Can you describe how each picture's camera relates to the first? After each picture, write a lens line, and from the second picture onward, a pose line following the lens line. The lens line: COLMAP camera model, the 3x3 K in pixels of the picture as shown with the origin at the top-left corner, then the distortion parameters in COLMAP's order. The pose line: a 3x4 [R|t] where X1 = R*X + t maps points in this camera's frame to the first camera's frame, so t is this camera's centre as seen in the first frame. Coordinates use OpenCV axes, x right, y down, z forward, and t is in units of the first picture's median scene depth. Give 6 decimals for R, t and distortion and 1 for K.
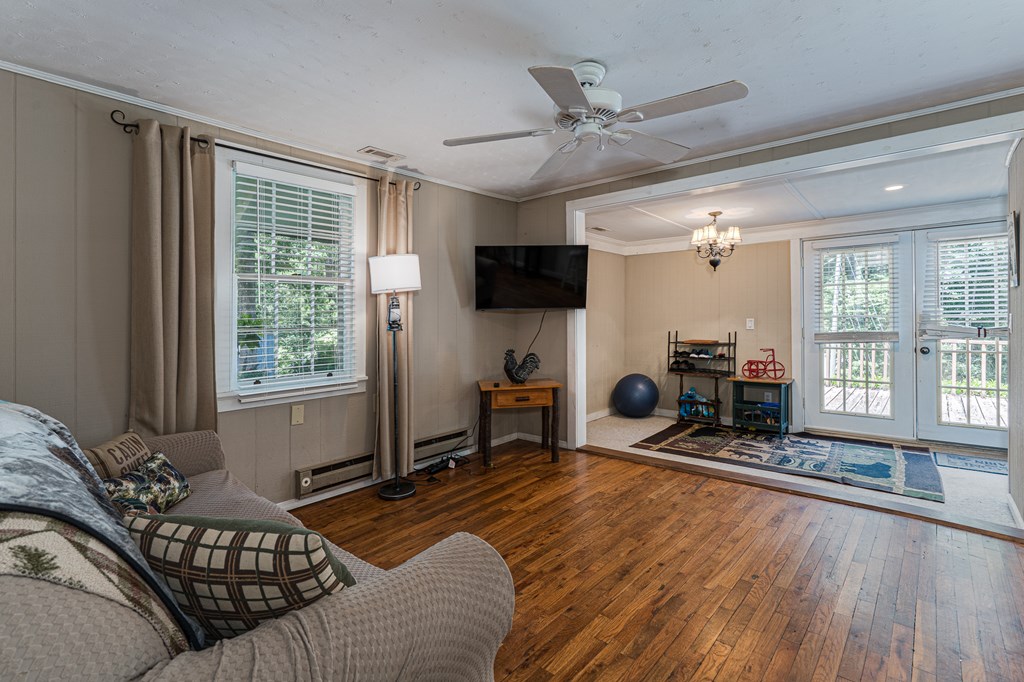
lens RADIAL K [[473.6, 0, 504.3], [0, 473.6, 321.7], [0, 0, 1]] dist [-0.003604, 0.001576]
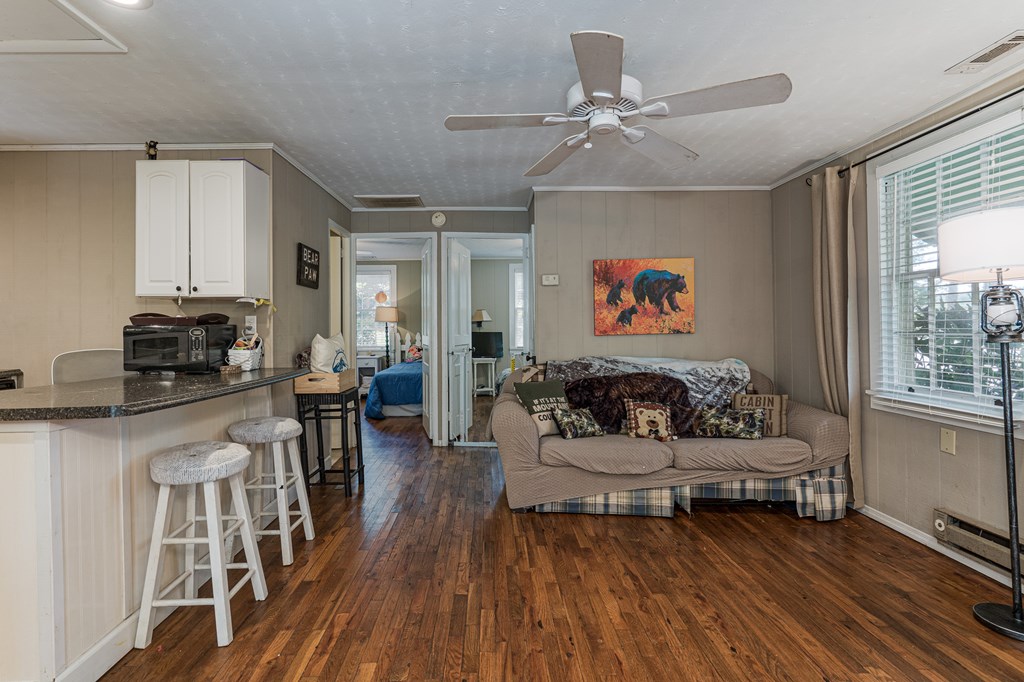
lens RADIAL K [[473.6, 0, 503.5], [0, 473.6, 322.5], [0, 0, 1]] dist [-0.003604, 0.001576]
pose [[-0.714200, 0.006562, -0.699911, 0.502027], [0.005030, 0.999978, 0.004243, -0.009158], [0.699923, -0.000490, -0.714218, 0.791621]]
